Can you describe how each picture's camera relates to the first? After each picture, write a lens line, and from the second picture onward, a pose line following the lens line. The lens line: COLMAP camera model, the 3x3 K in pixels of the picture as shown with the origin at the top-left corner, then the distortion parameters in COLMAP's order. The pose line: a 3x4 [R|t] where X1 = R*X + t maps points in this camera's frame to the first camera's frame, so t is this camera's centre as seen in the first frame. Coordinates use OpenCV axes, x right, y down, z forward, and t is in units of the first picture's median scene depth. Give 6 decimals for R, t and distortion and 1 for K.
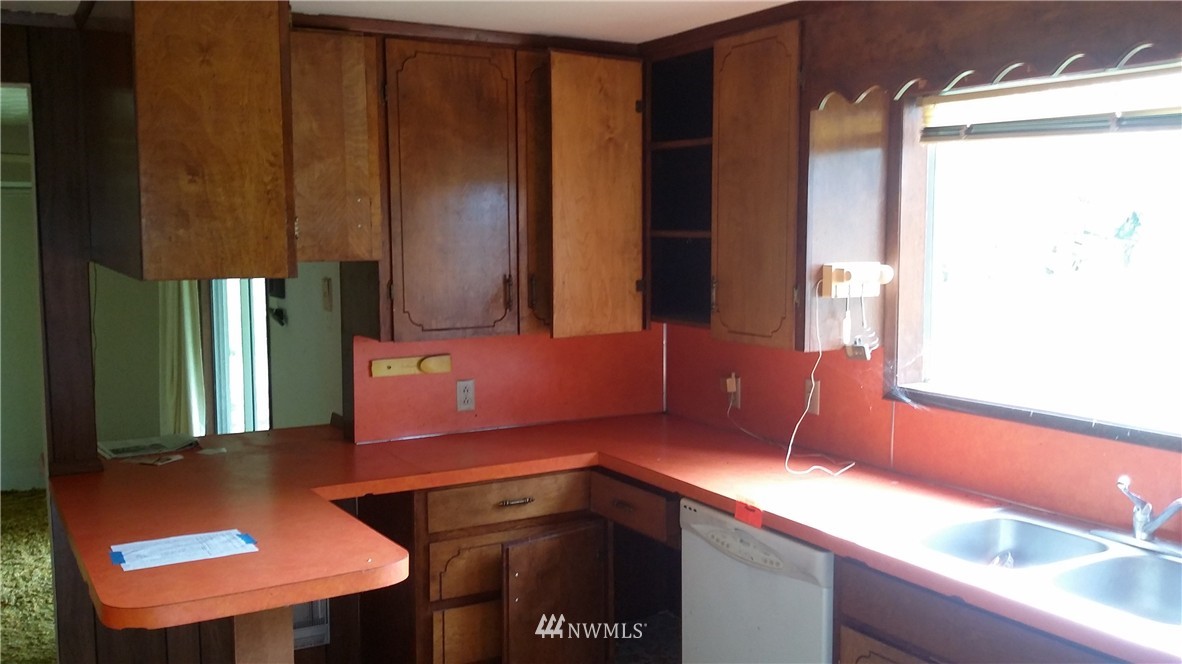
lens RADIAL K [[1126.1, 0, 600.0], [0, 1126.1, 324.5], [0, 0, 1]] dist [0.065991, 0.000000]
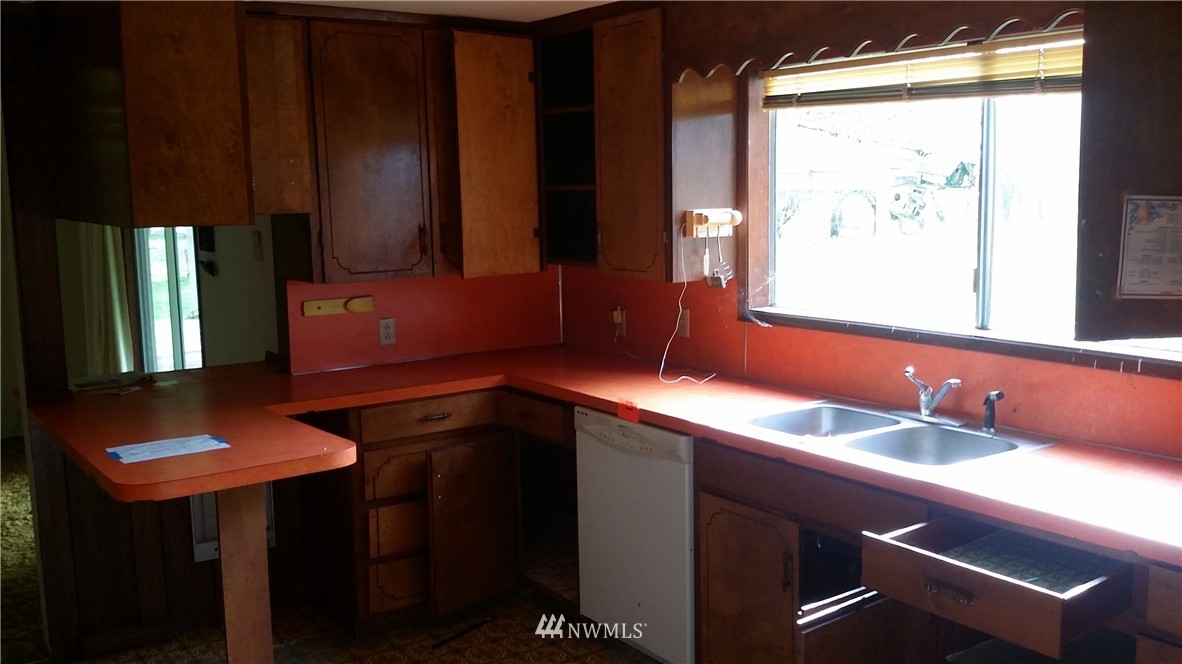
lens RADIAL K [[1126.1, 0, 614.0], [0, 1126.1, 330.9], [0, 0, 1]] dist [0.065991, 0.000000]
pose [[0.994817, -0.028075, 0.097730, -0.002275], [0.023954, 0.998784, 0.043096, 0.022383], [-0.098821, -0.040532, 0.994279, -0.202935]]
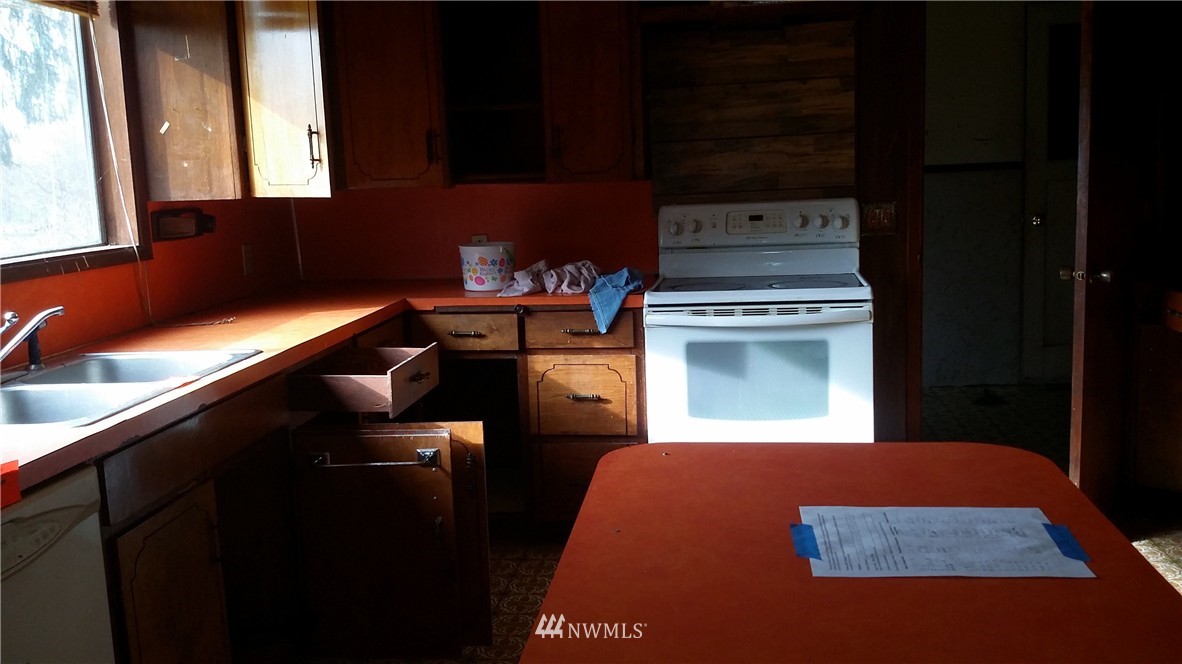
lens RADIAL K [[1126.1, 0, 590.1], [0, 1126.1, 333.8], [0, 0, 1]] dist [0.065991, 0.000000]
pose [[-0.797848, -0.050280, 0.600758, -0.413106], [0.108461, 0.968284, 0.225083, -0.011172], [-0.593021, 0.244741, -0.767090, 1.108792]]
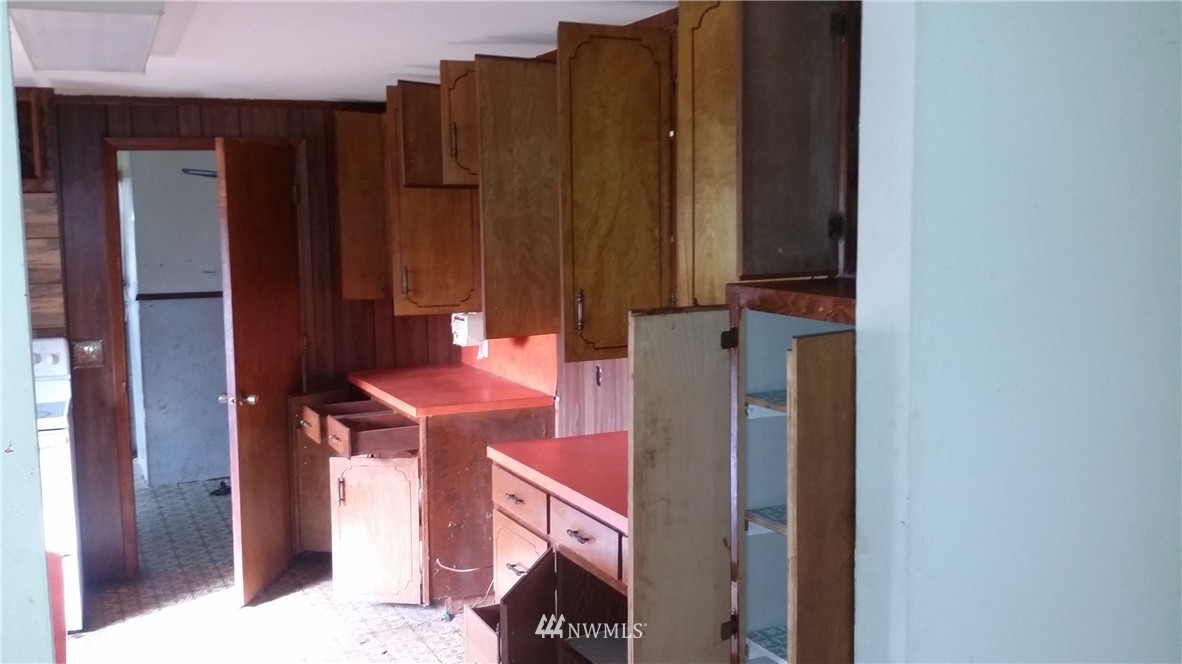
lens RADIAL K [[1126.1, 0, 587.4], [0, 1126.1, 327.3], [0, 0, 1]] dist [0.065991, 0.000000]
pose [[-0.994587, 0.011472, 0.103274, -0.501105], [0.031447, 0.980510, 0.193935, -0.043618], [-0.099037, 0.196132, -0.975563, 1.172551]]
